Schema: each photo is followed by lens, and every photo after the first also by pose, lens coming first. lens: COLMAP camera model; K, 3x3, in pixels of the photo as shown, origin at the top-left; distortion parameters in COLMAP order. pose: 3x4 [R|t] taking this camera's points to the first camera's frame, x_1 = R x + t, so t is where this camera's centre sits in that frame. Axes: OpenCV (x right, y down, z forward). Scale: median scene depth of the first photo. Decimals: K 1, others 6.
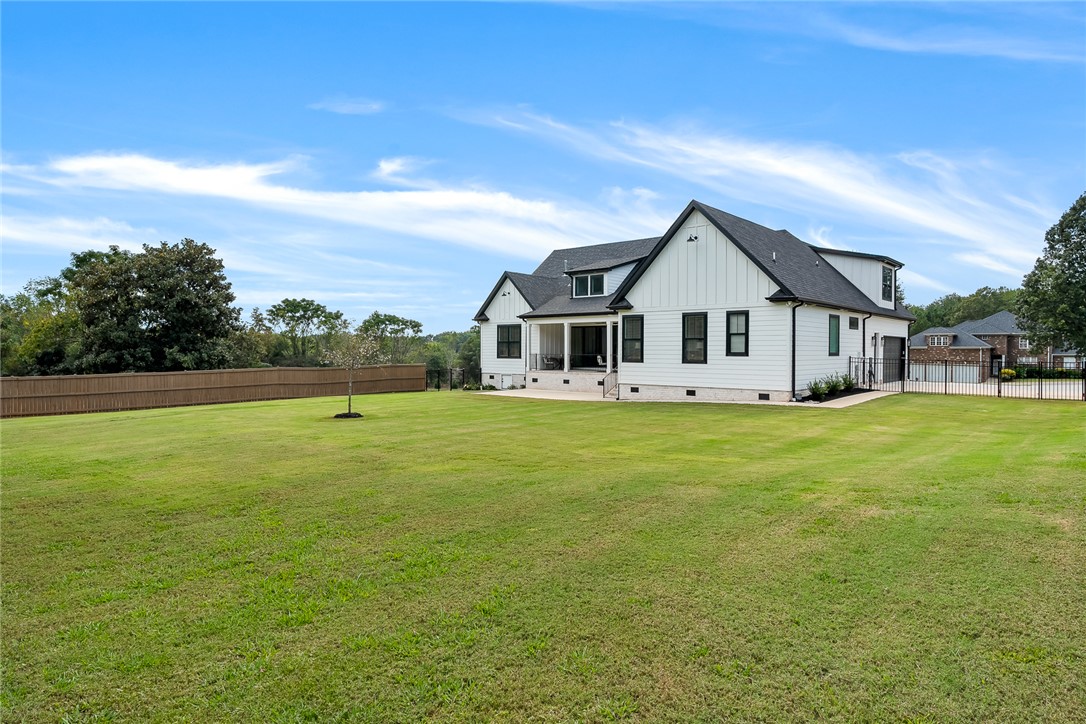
lens RADIAL K [[631.1, 0, 542.9], [0, 631.1, 359.7], [0, 0, 1]] dist [0.000227, -0.000126]
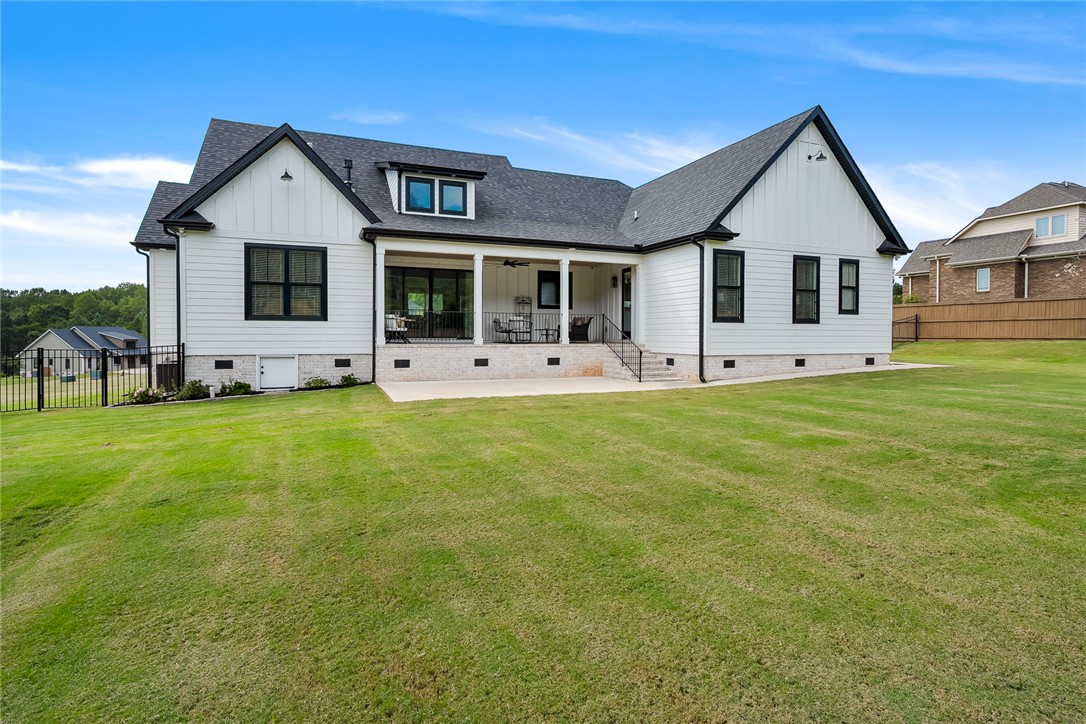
lens RADIAL K [[540.4, 0, 547.9], [0, 540.4, 336.8], [0, 0, 1]] dist [-0.005529, -0.000125]
pose [[0.438822, -0.004401, 0.898563, -0.446725], [0.012567, 0.999920, -0.001240, 0.017705], [-0.898486, 0.011836, 0.438842, 0.937432]]
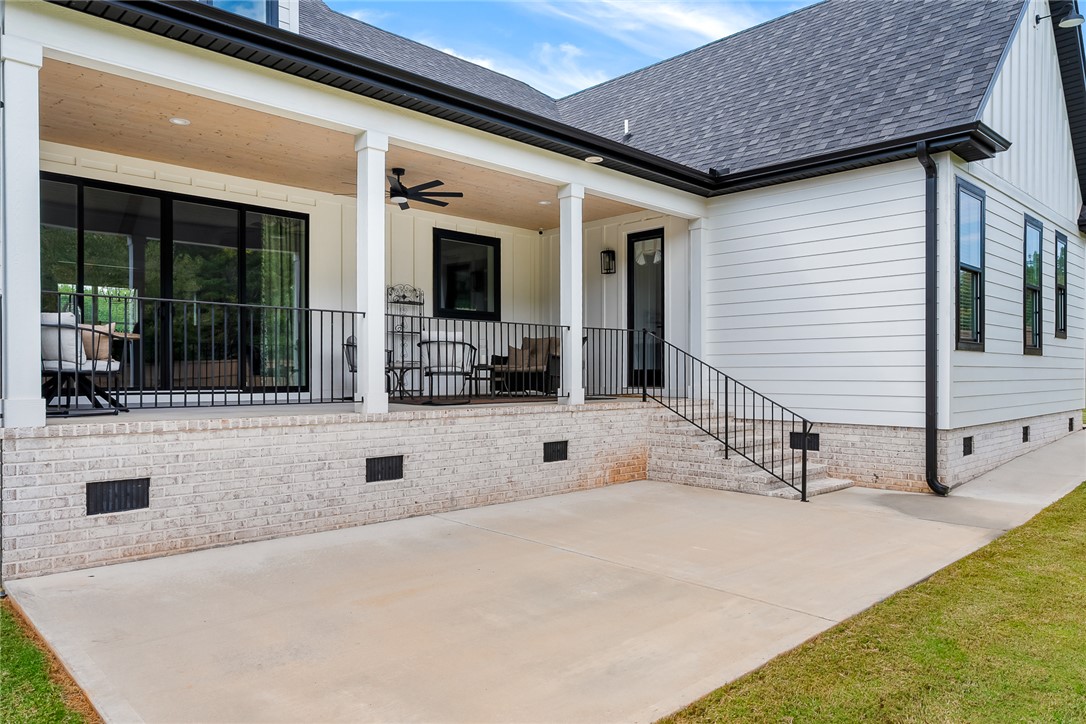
lens RADIAL K [[734.0, 0, 537.1], [0, 734.0, 372.1], [0, 0, 1]] dist [0.006138, 0.001175]
pose [[0.085856, -0.001021, 0.996307, -0.204972], [0.015905, 0.999873, -0.000346, 0.011197], [-0.996181, 0.015876, 0.085862, 1.183226]]
